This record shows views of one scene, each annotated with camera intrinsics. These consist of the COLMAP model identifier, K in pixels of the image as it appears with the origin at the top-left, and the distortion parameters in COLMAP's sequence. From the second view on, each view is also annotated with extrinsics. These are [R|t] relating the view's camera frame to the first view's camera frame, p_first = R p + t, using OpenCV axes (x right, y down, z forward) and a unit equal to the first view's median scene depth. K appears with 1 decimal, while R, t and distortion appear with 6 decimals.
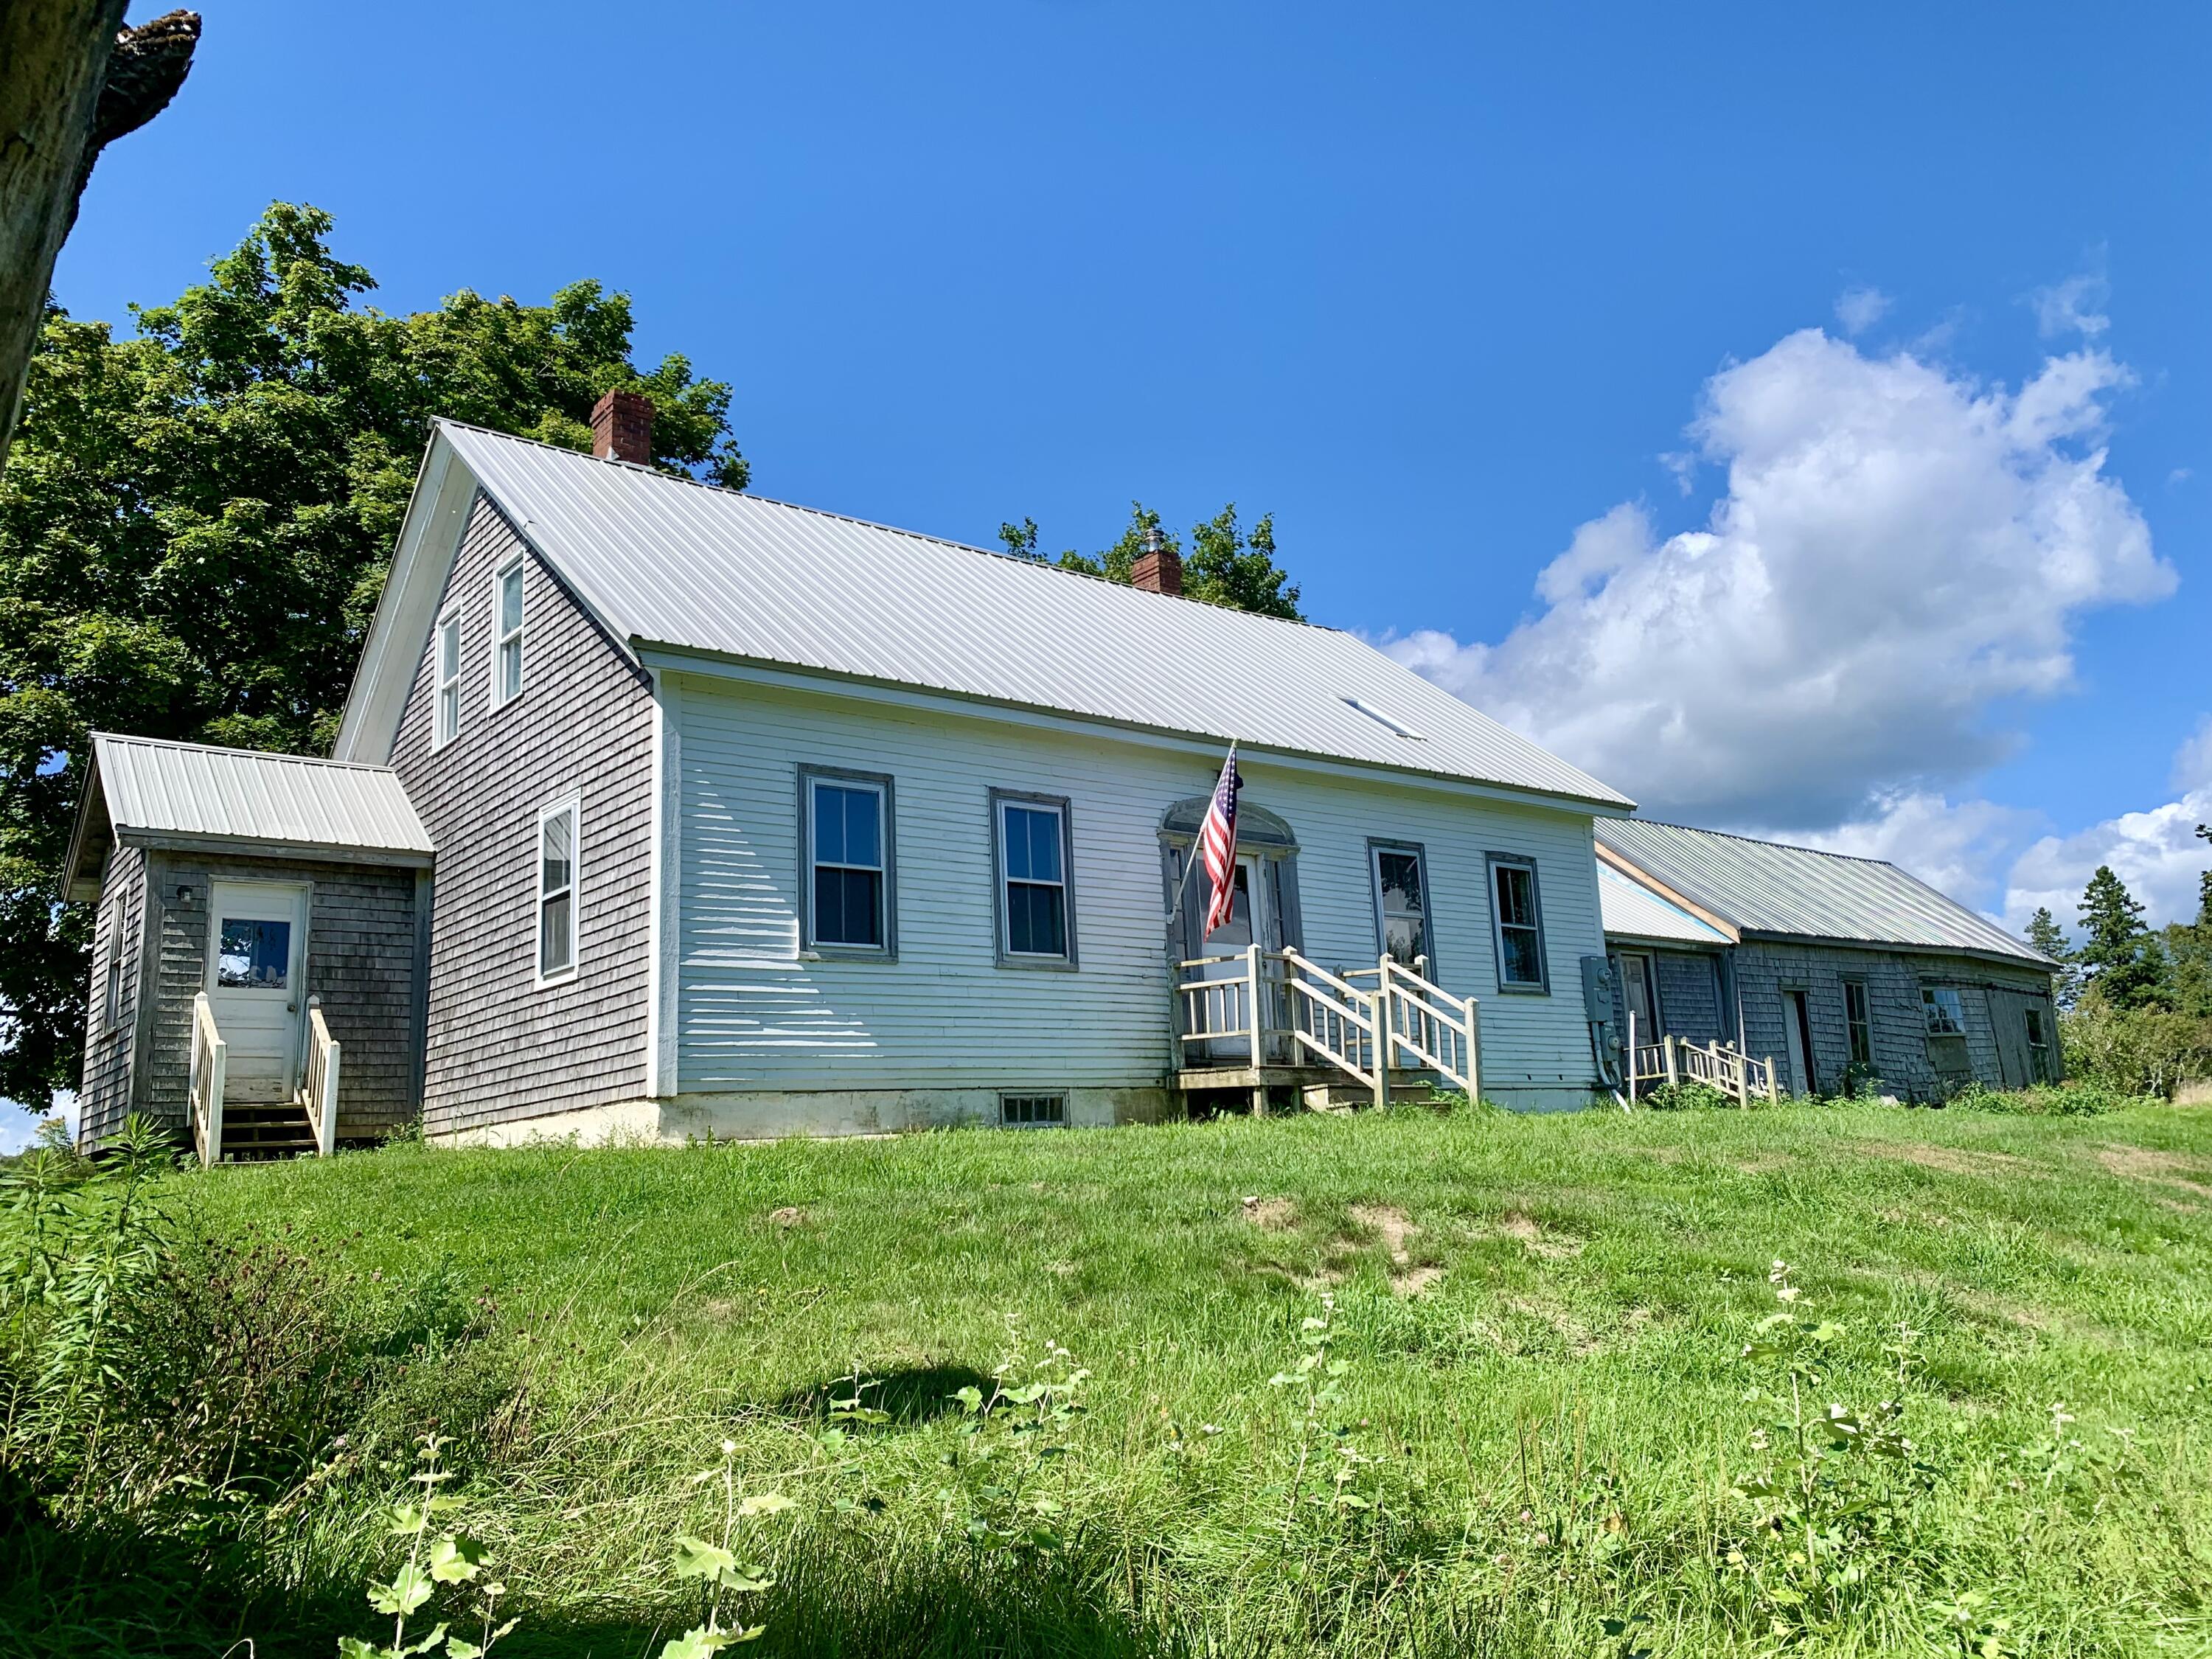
lens RADIAL K [[1679.5, 0, 1156.0], [0, 1679.5, 807.0], [0, 0, 1]] dist [0.147503, -0.389767]
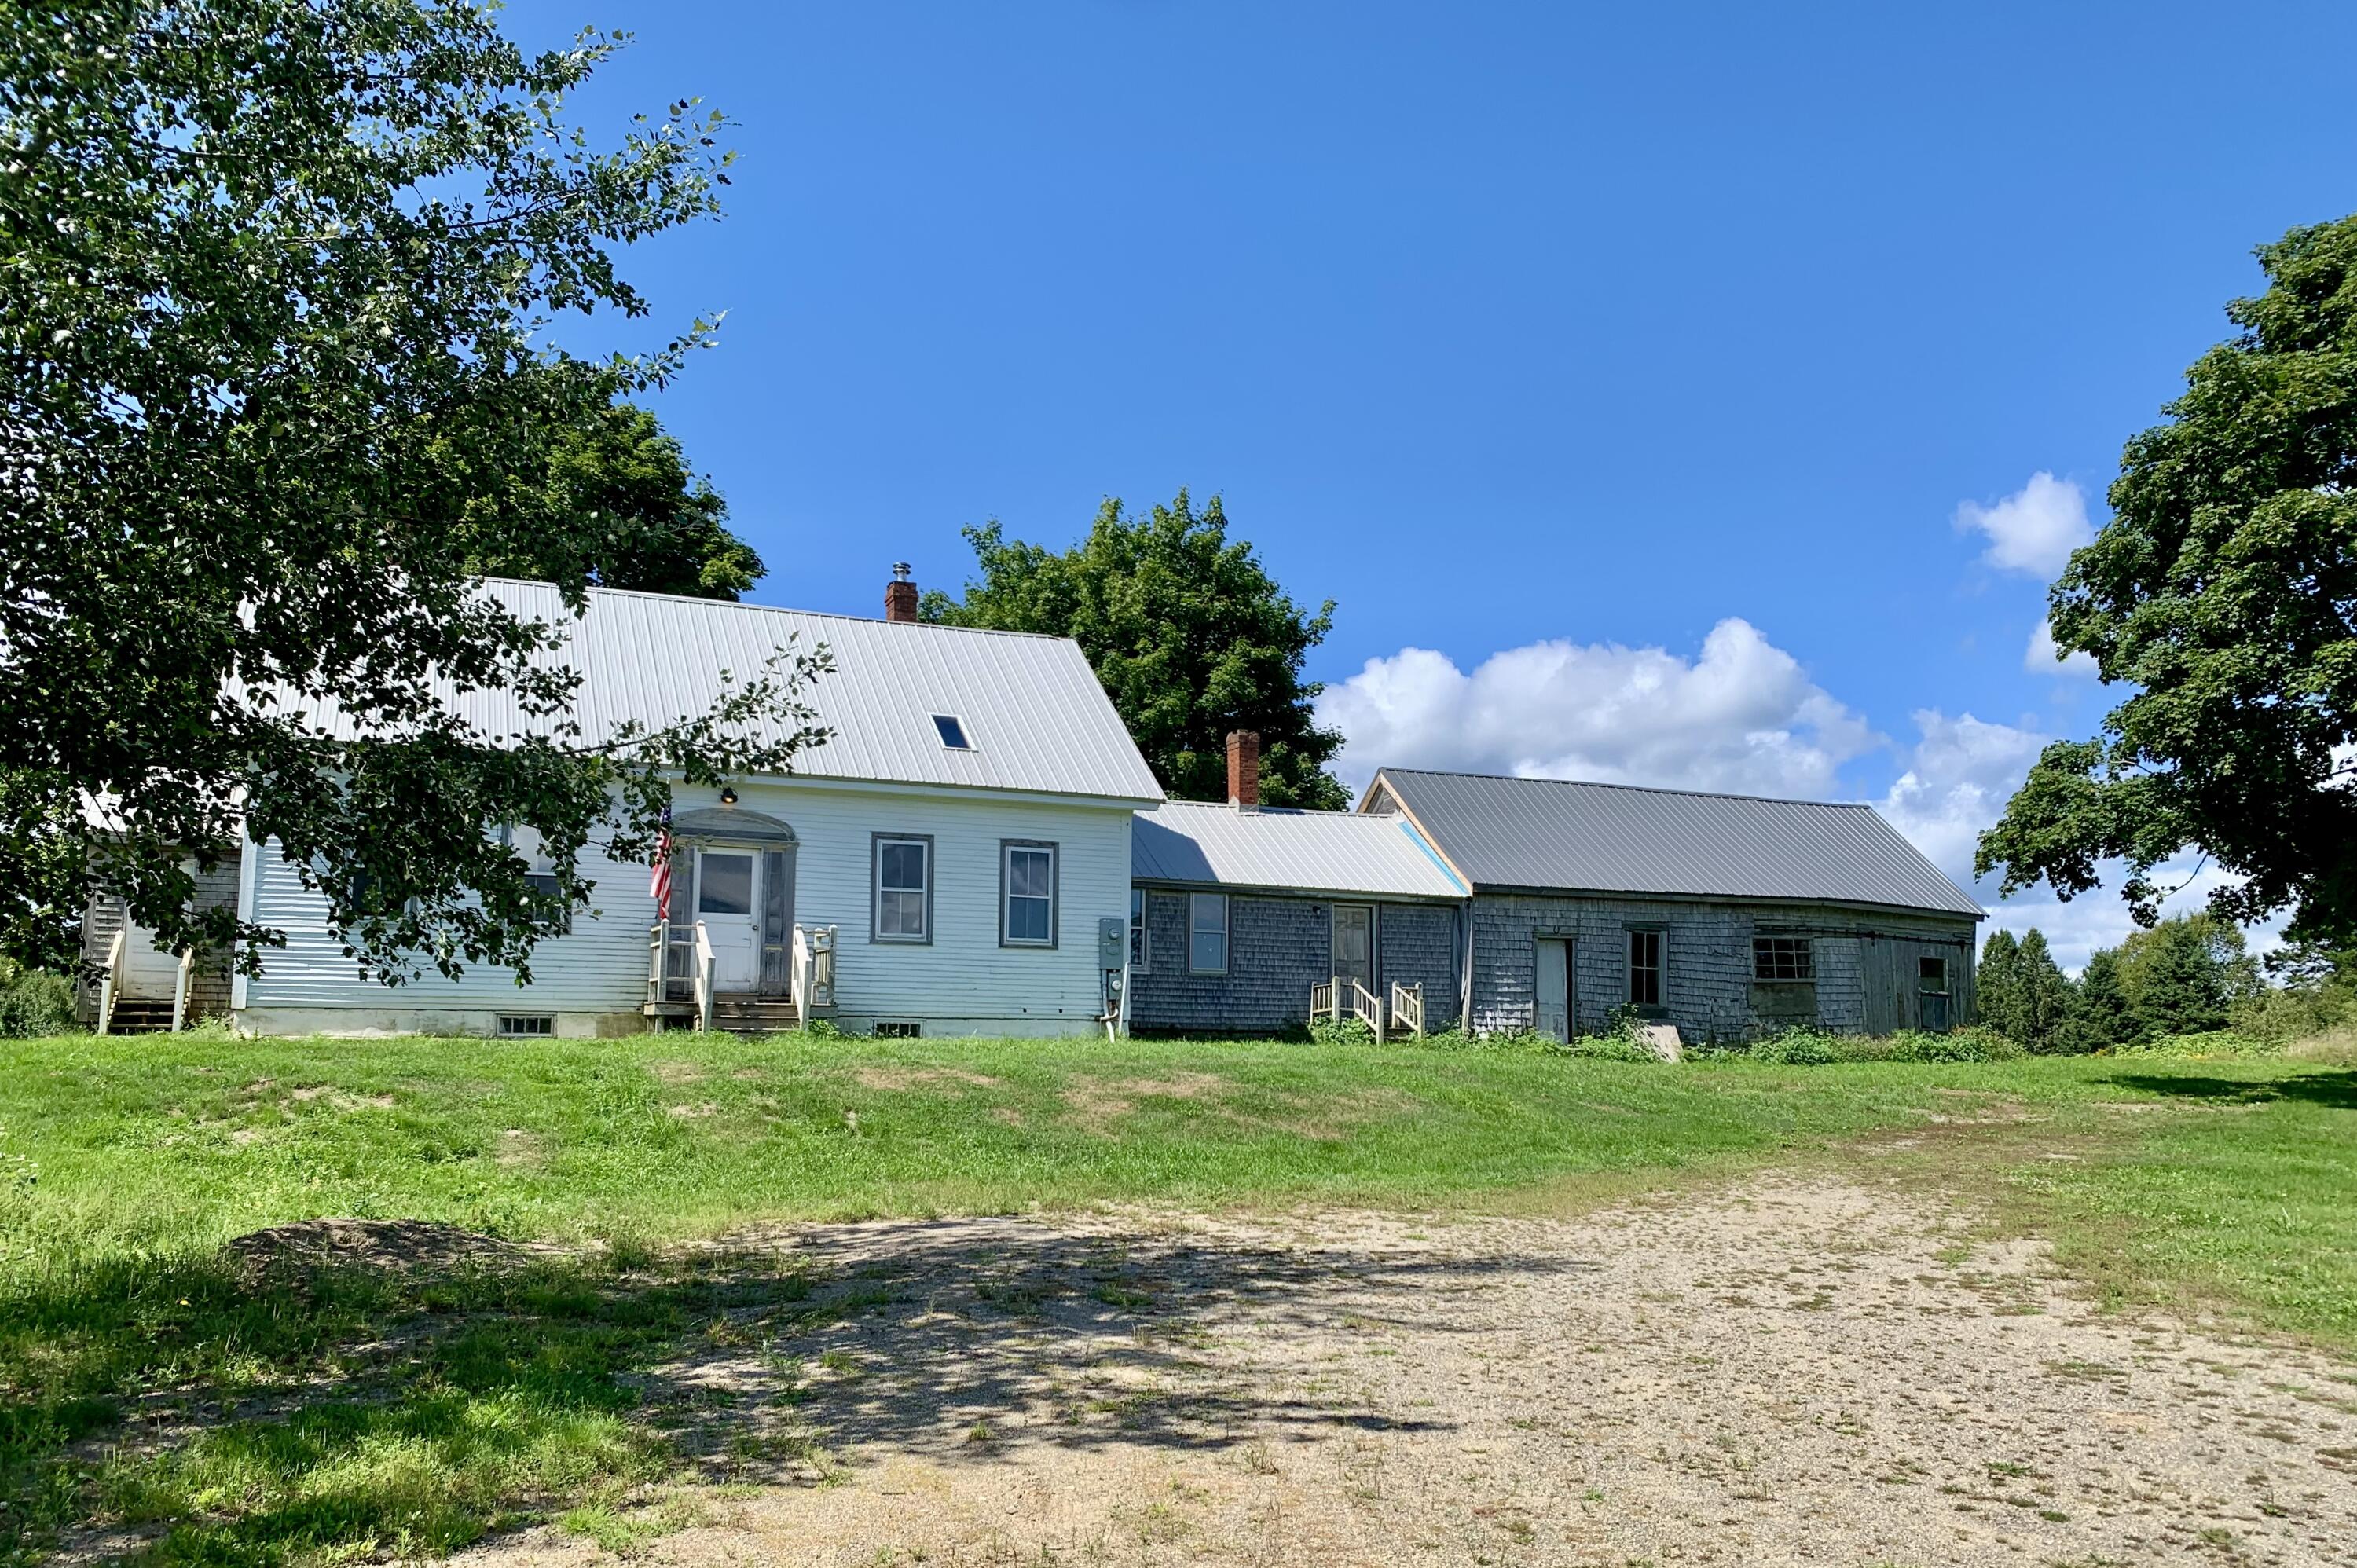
lens RADIAL K [[1771.1, 0, 1178.5], [0, 1771.1, 784.0], [0, 0, 1]] dist [-0.001362, 0.000462]
pose [[0.949675, 0.003021, -0.313223, 0.602806], [0.015433, 0.998288, 0.056419, -0.072494], [0.312857, -0.058414, 0.948002, -0.191989]]
